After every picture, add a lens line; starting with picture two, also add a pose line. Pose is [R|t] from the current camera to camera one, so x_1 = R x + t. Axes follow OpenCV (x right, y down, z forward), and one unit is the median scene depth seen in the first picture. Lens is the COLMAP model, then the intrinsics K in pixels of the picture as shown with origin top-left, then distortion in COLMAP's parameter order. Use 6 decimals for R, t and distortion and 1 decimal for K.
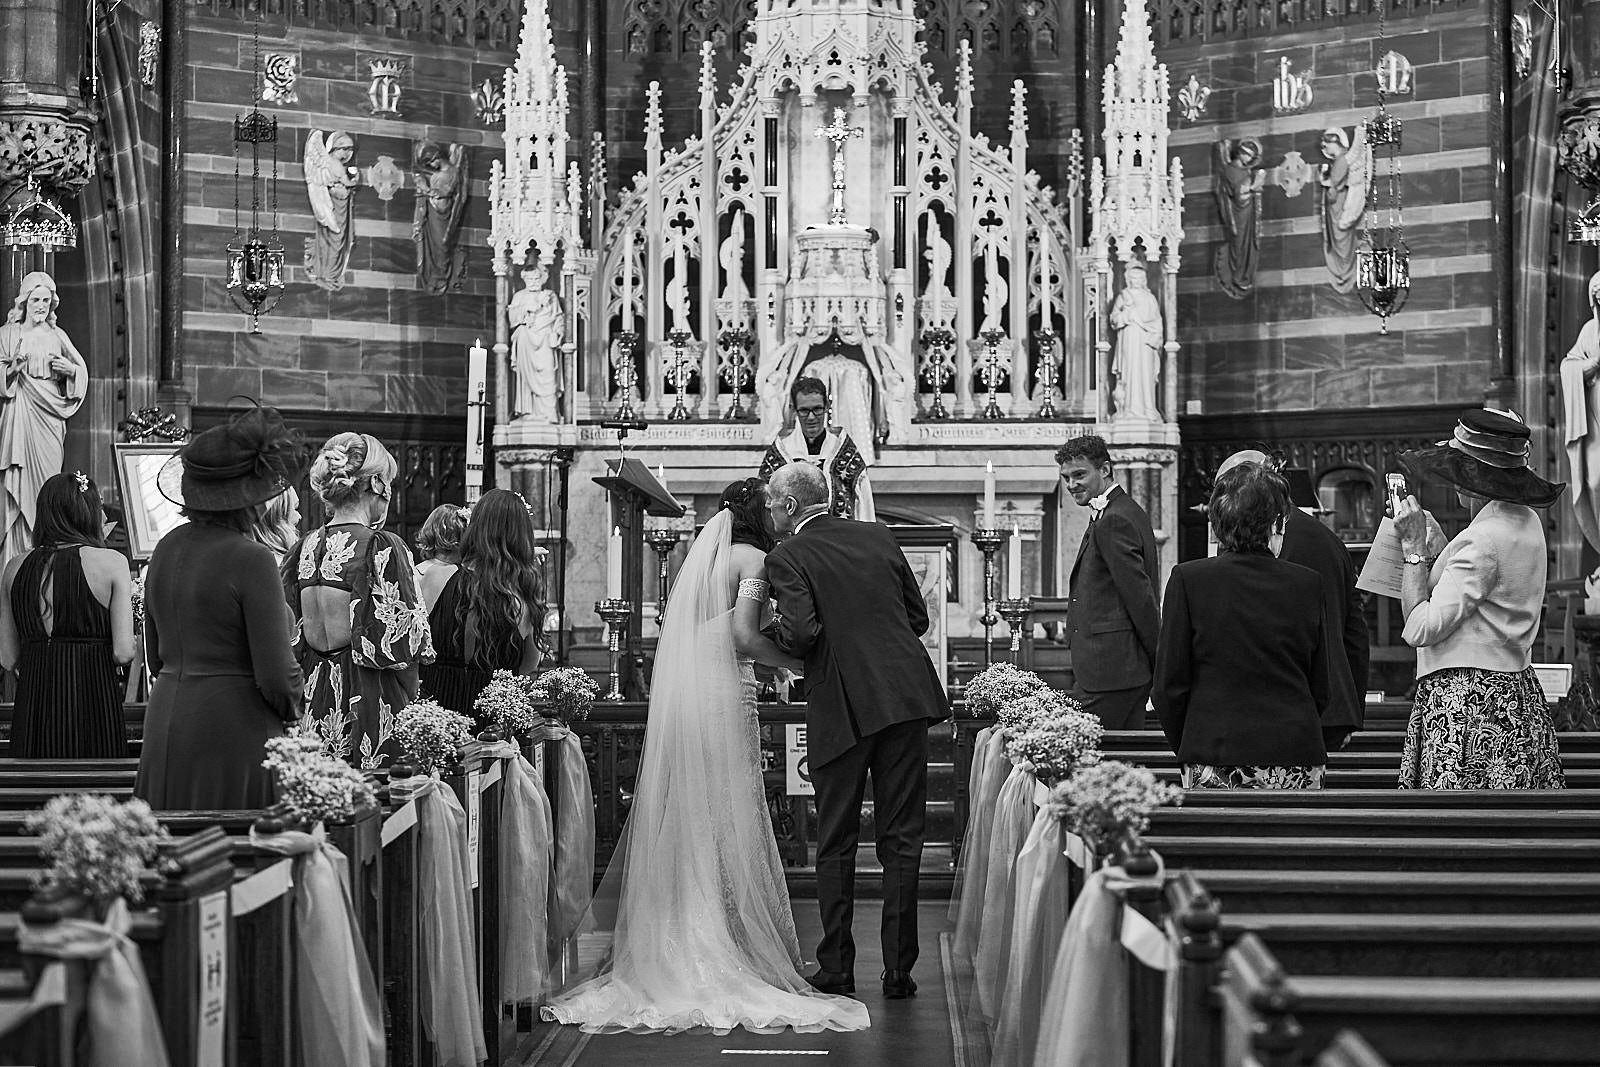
lens RADIAL K [[3860.6, 0, 800.0], [0, 3860.6, 533.5], [0, 0, 1]] dist [0.091564, -1.296289]
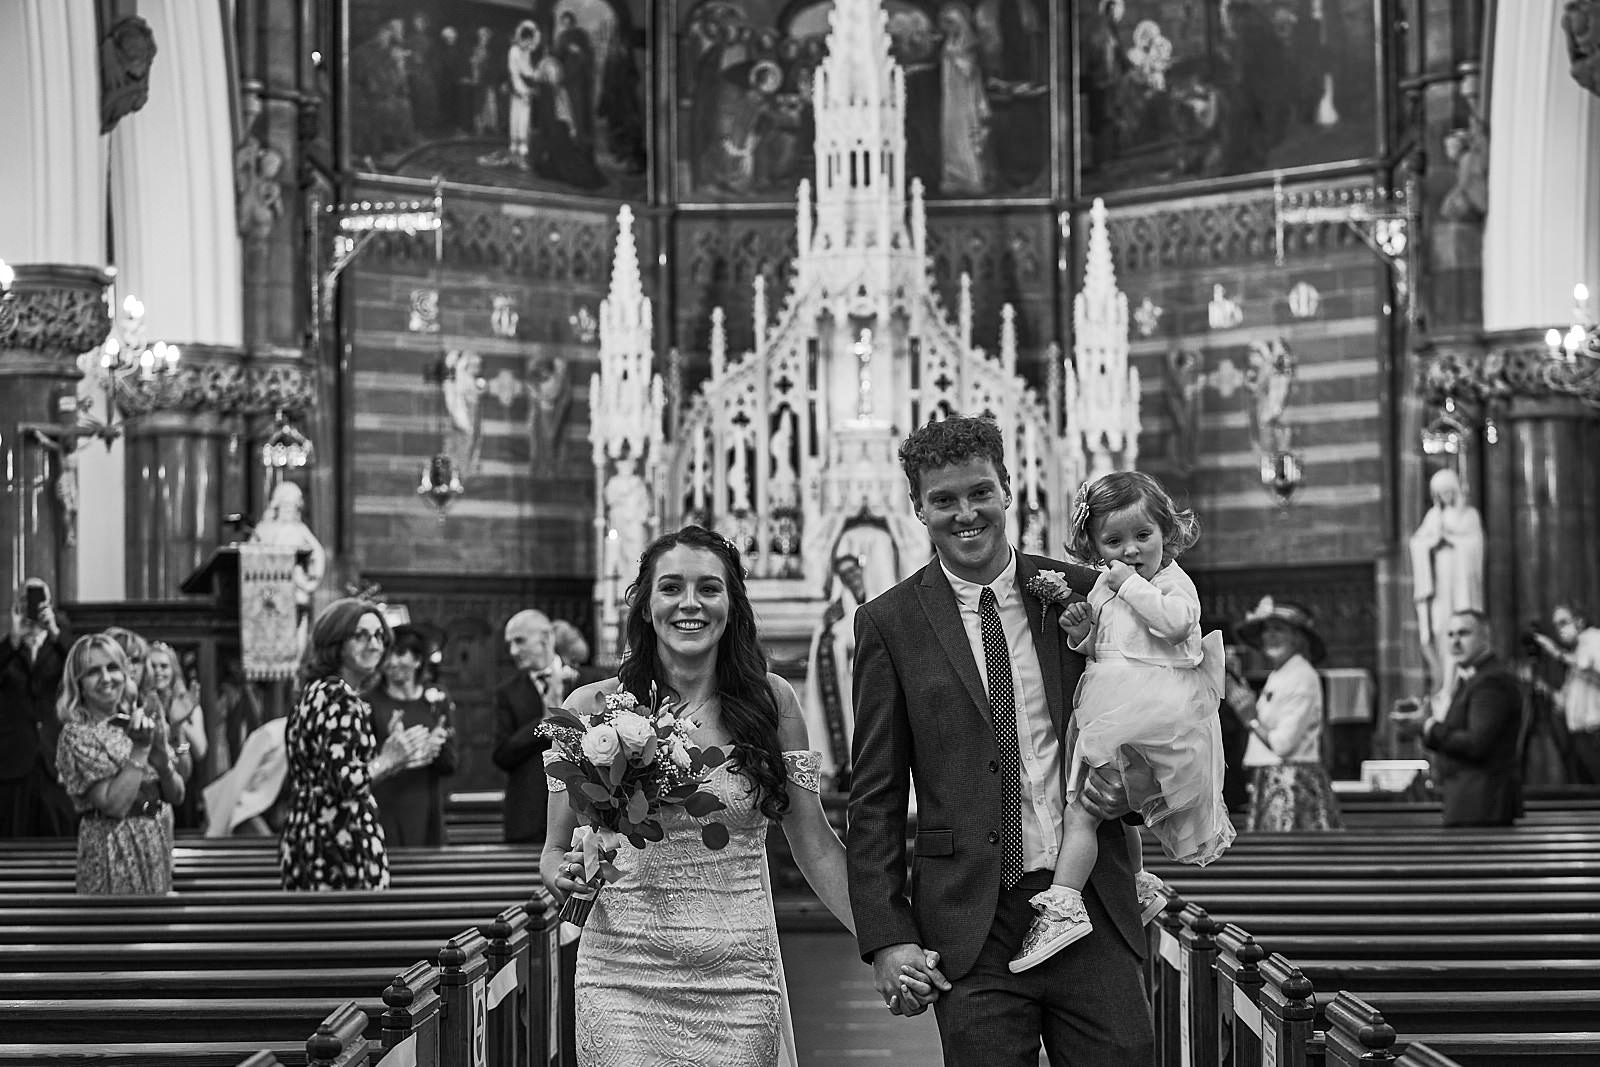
lens RADIAL K [[3860.6, 0, 800.0], [0, 3860.6, 533.5], [0, 0, 1]] dist [0.091564, -1.296289]
pose [[0.999950, -0.009222, 0.003759, -0.016713], [0.009333, 0.999485, -0.030714, -0.004984], [-0.003474, 0.030748, 0.999521, -0.256988]]
